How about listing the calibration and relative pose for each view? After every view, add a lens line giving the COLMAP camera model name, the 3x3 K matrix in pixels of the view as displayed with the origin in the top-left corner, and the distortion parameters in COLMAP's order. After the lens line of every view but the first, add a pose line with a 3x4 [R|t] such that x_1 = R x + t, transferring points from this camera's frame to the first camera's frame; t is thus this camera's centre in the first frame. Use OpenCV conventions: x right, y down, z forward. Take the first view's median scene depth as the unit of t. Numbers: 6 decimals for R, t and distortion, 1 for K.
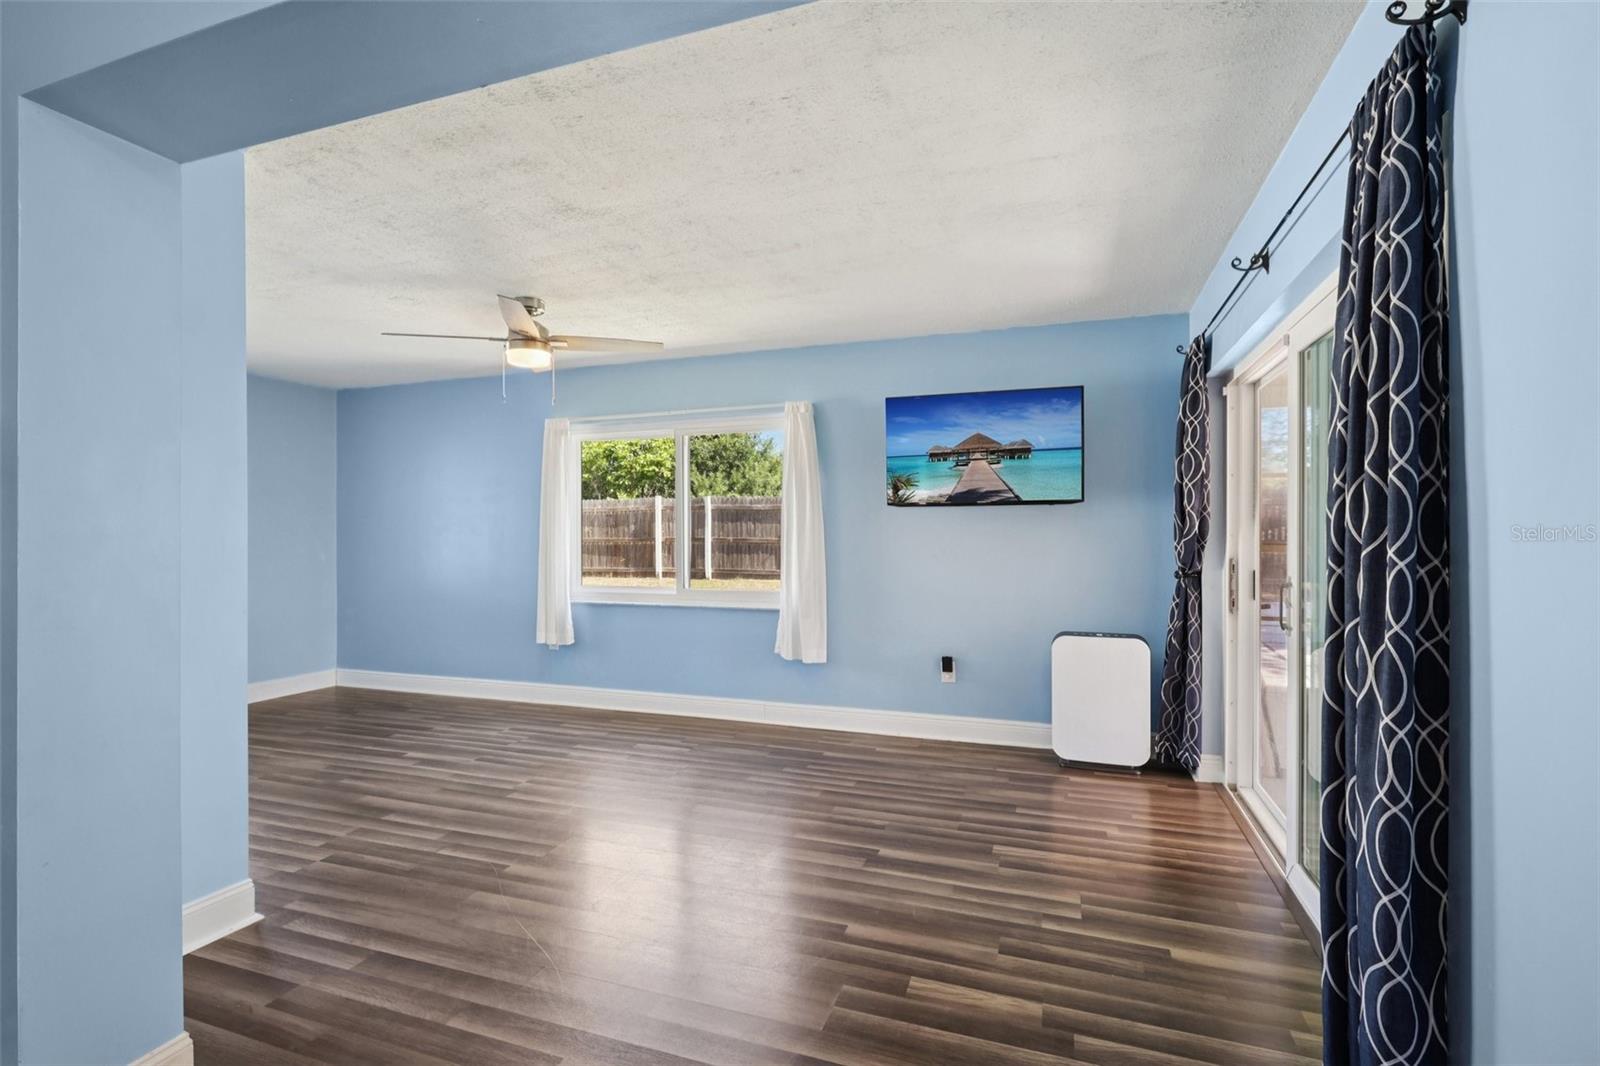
lens RADIAL K [[744.4, 0, 793.7], [0, 744.4, 531.6], [0, 0, 1]] dist [-0.000766, 0.000303]
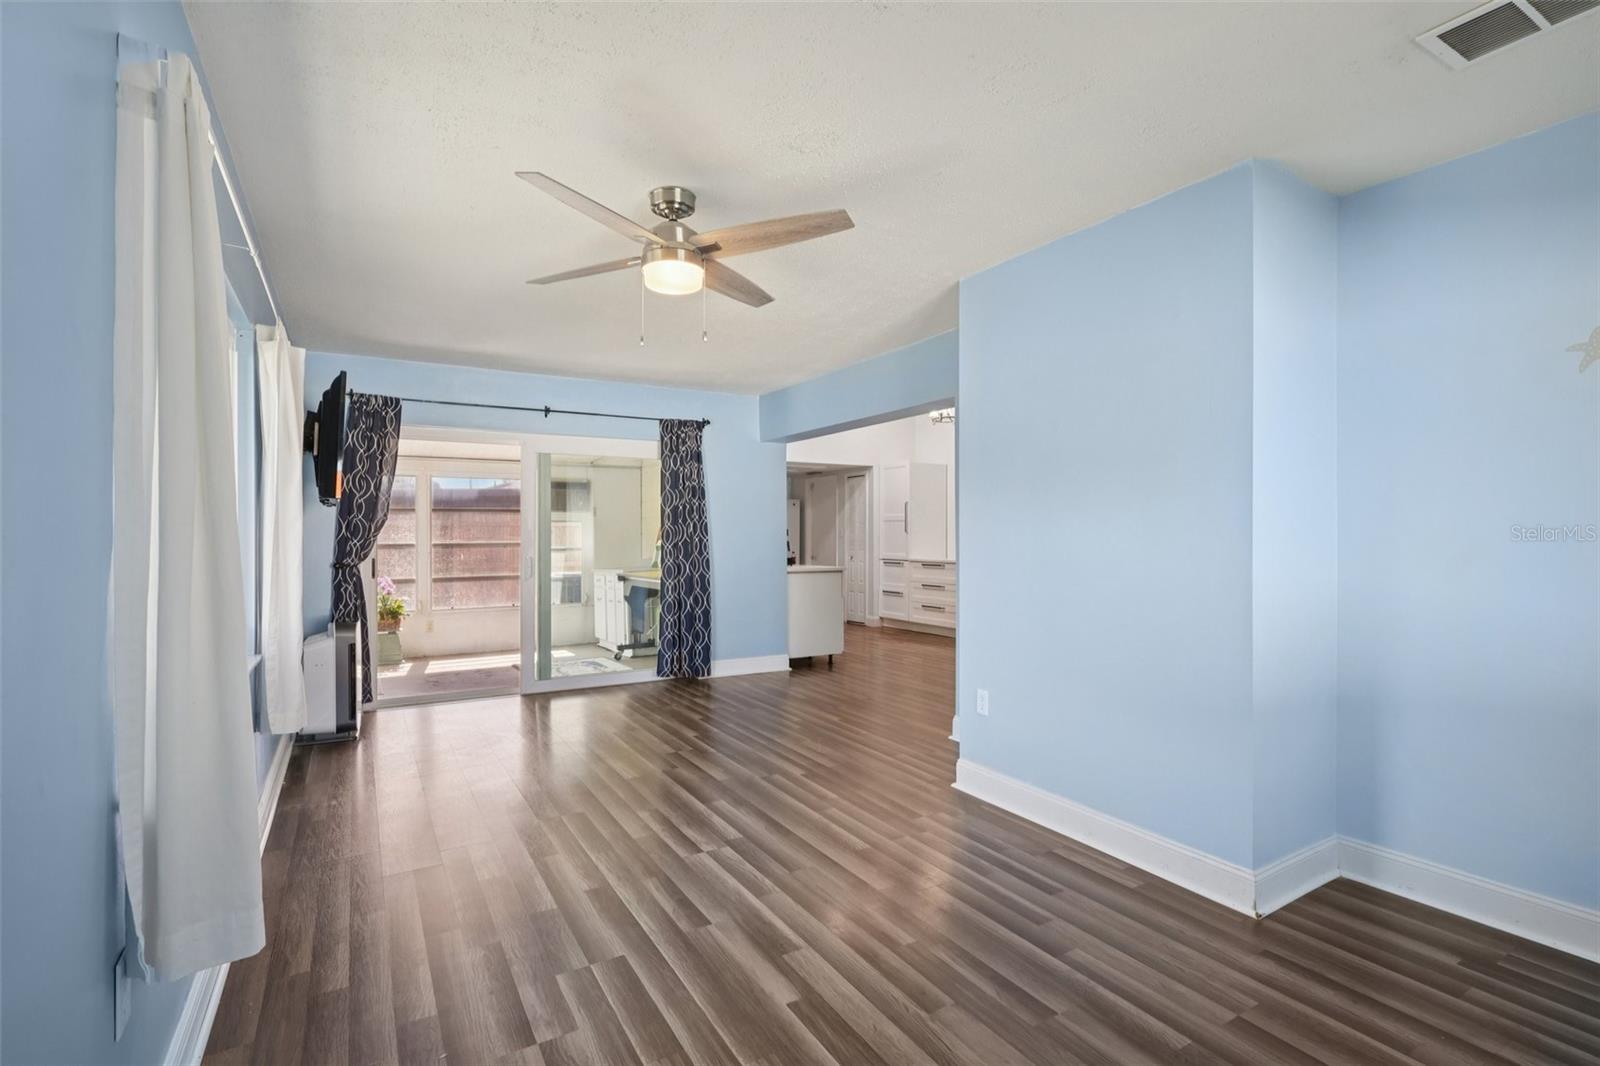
lens RADIAL K [[732.4, 0, 793.8], [0, 732.4, 536.5], [0, 0, 1]] dist [-0.000064, 0.000755]
pose [[-0.769890, 0.001672, 0.638174, -0.896961], [0.000161, 0.999997, -0.002425, 0.009287], [-0.638176, -0.001764, -0.769888, 1.488118]]
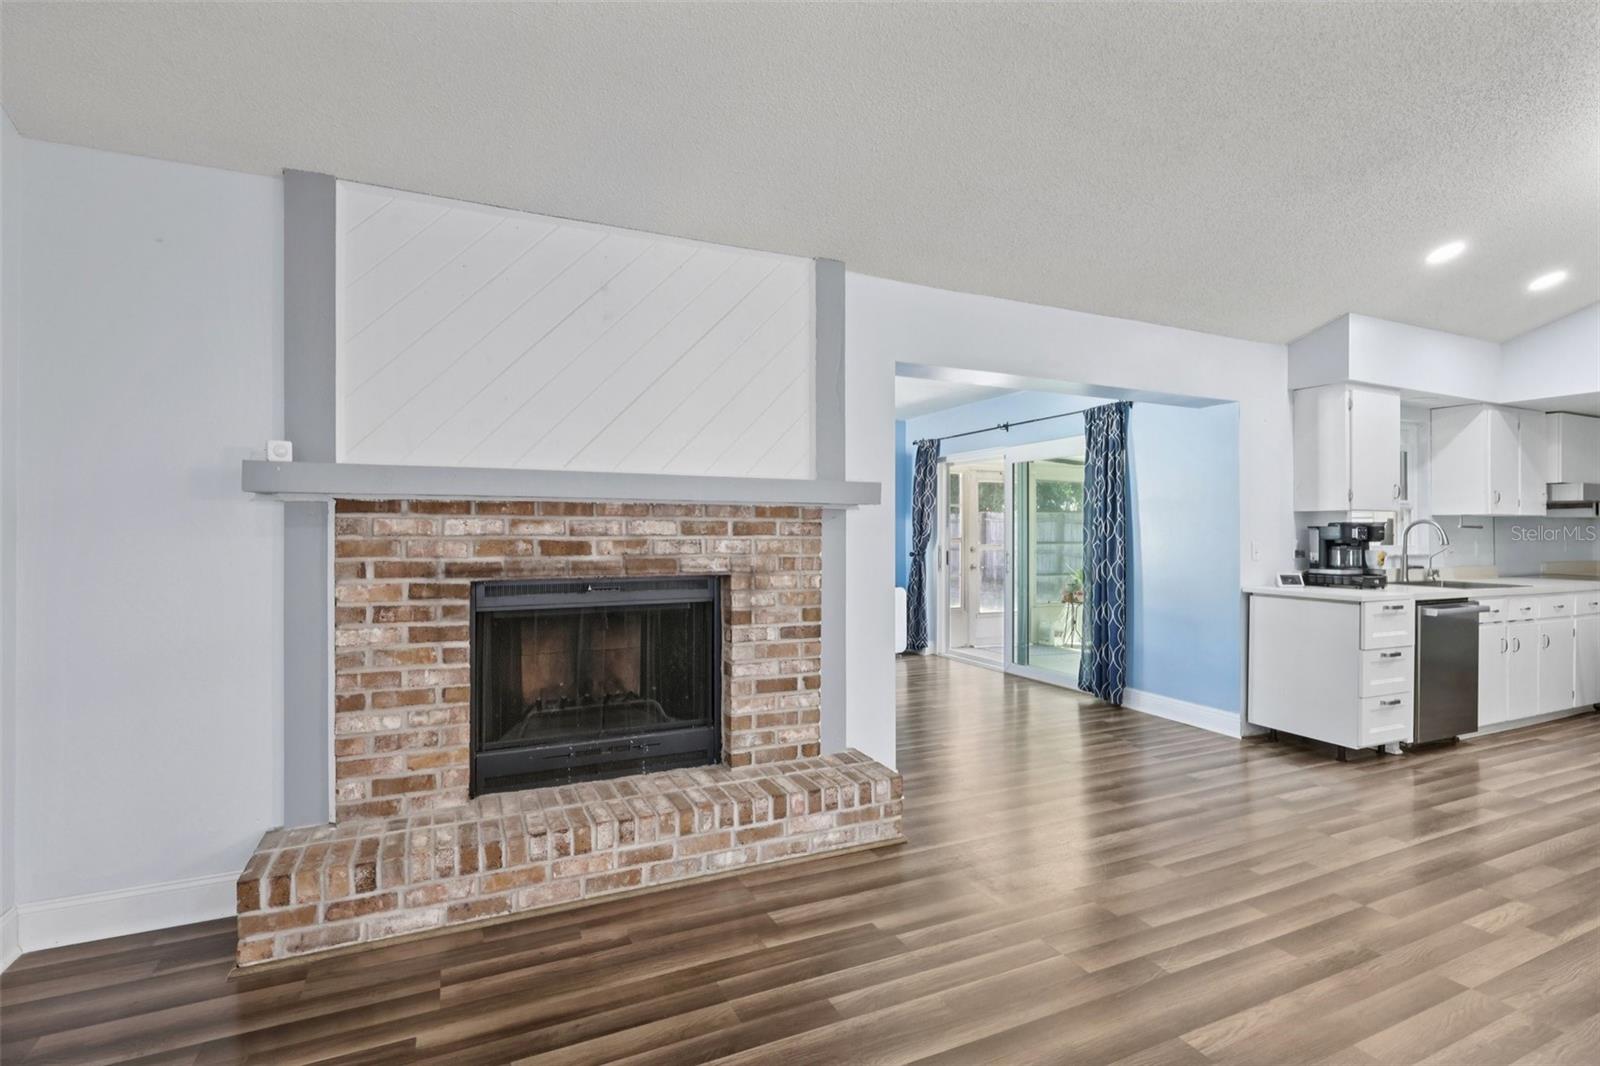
lens RADIAL K [[744.4, 0, 793.7], [0, 744.4, 531.6], [0, 0, 1]] dist [-0.000766, 0.000303]
pose [[0.715469, 0.001981, 0.698642, -1.122580], [-0.007015, 0.999966, 0.004349, -0.009631], [-0.698609, -0.008013, 0.715458, -0.209214]]
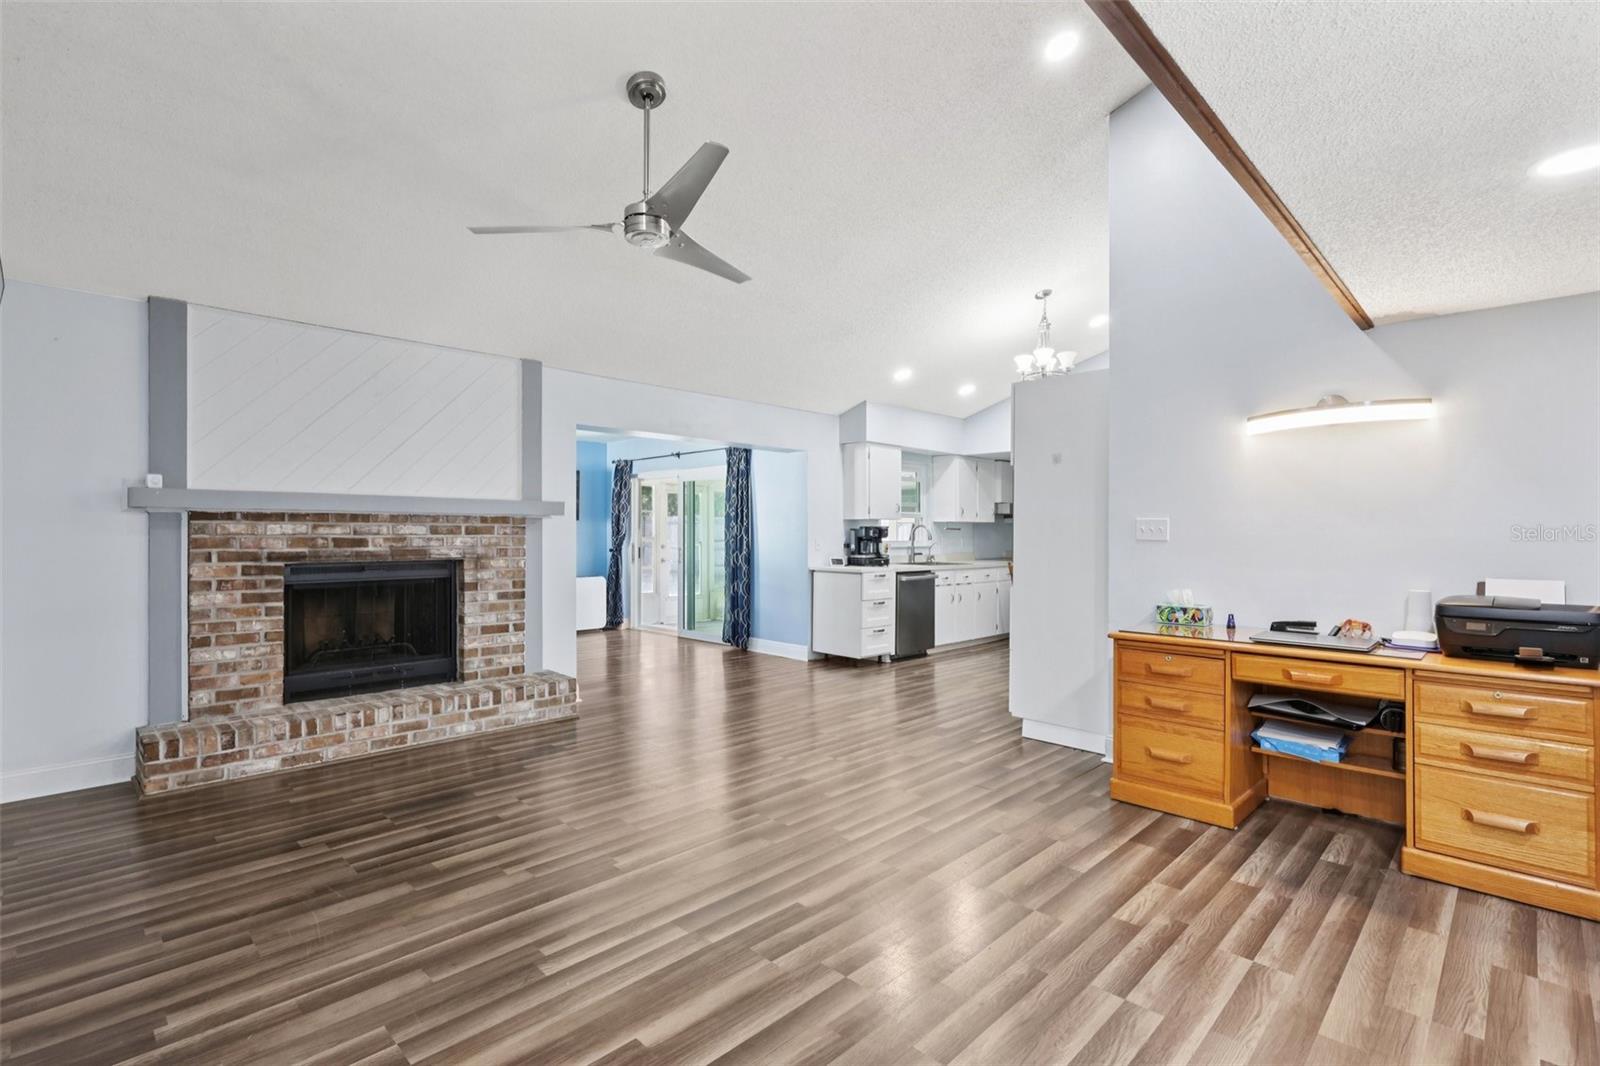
lens RADIAL K [[744.4, 0, 793.7], [0, 744.4, 531.6], [0, 0, 1]] dist [-0.000766, 0.000303]
pose [[0.425965, 0.002401, 0.904736, -1.519569], [-0.007374, 0.999972, 0.000818, -0.011841], [-0.904710, -0.007020, 0.425971, -0.637968]]
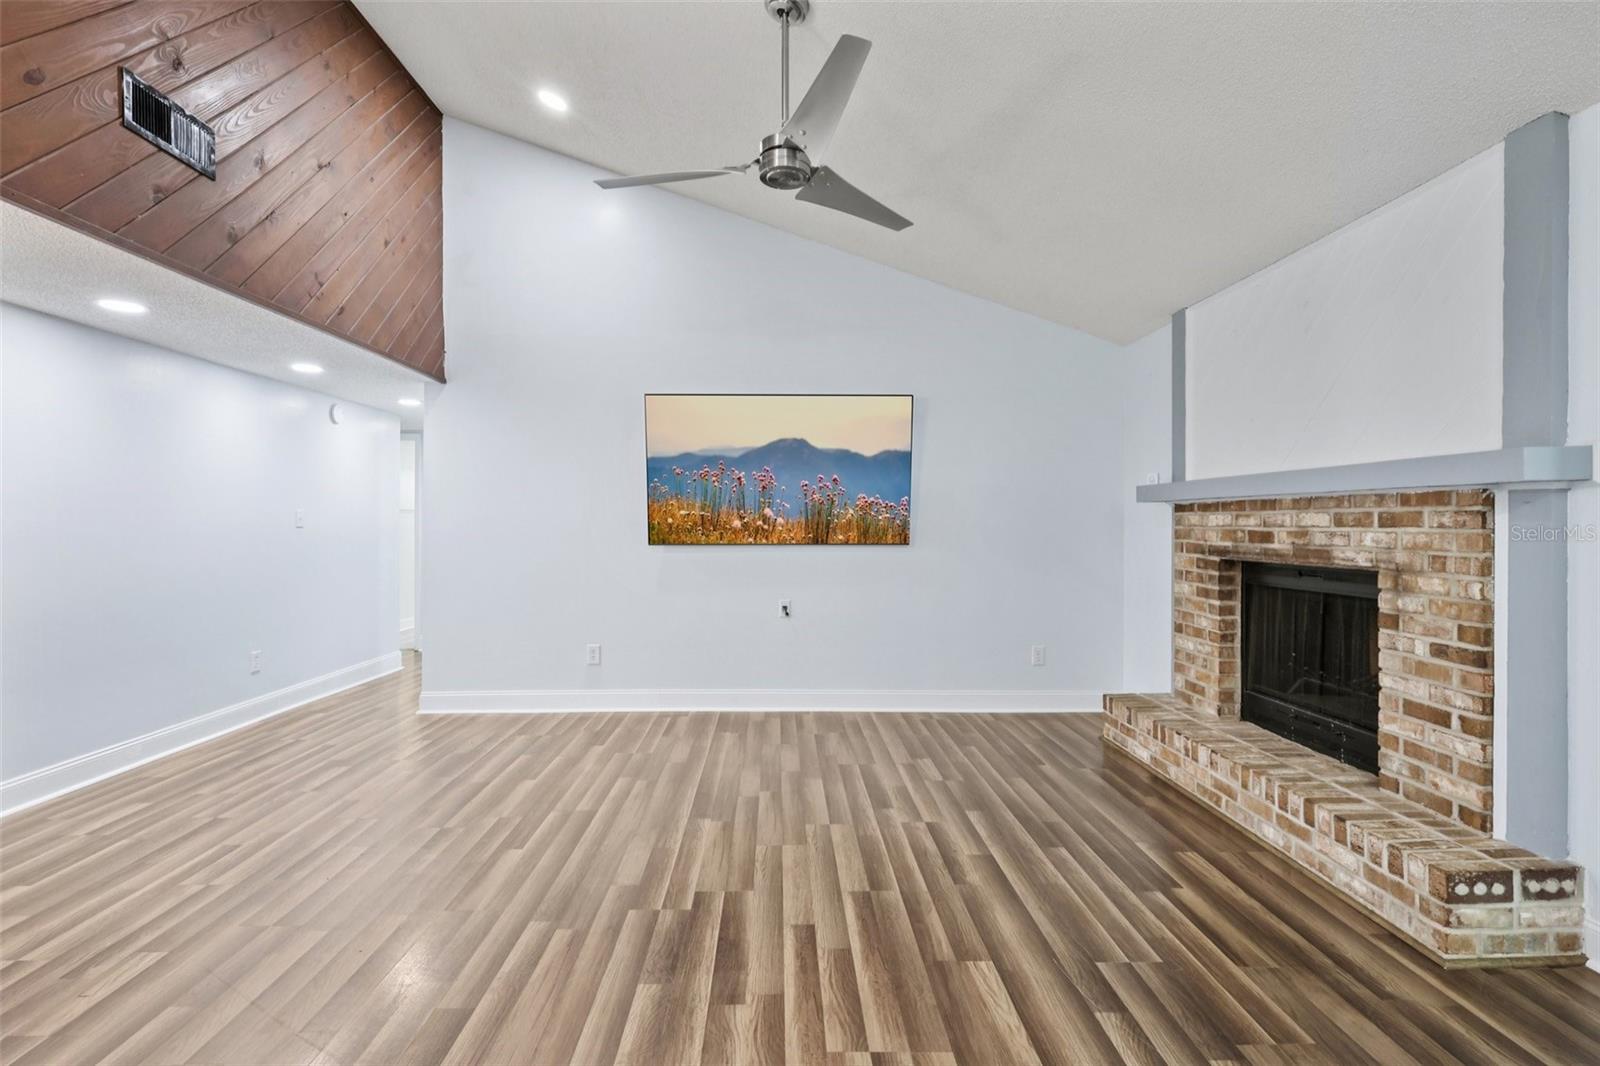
lens RADIAL K [[744.4, 0, 793.7], [0, 744.4, 531.6], [0, 0, 1]] dist [-0.000766, 0.000303]
pose [[0.357478, 0.011501, -0.933851, -0.142976], [0.003546, 0.999900, 0.013672, -0.009261], [0.933915, -0.008199, 0.357402, -0.373510]]
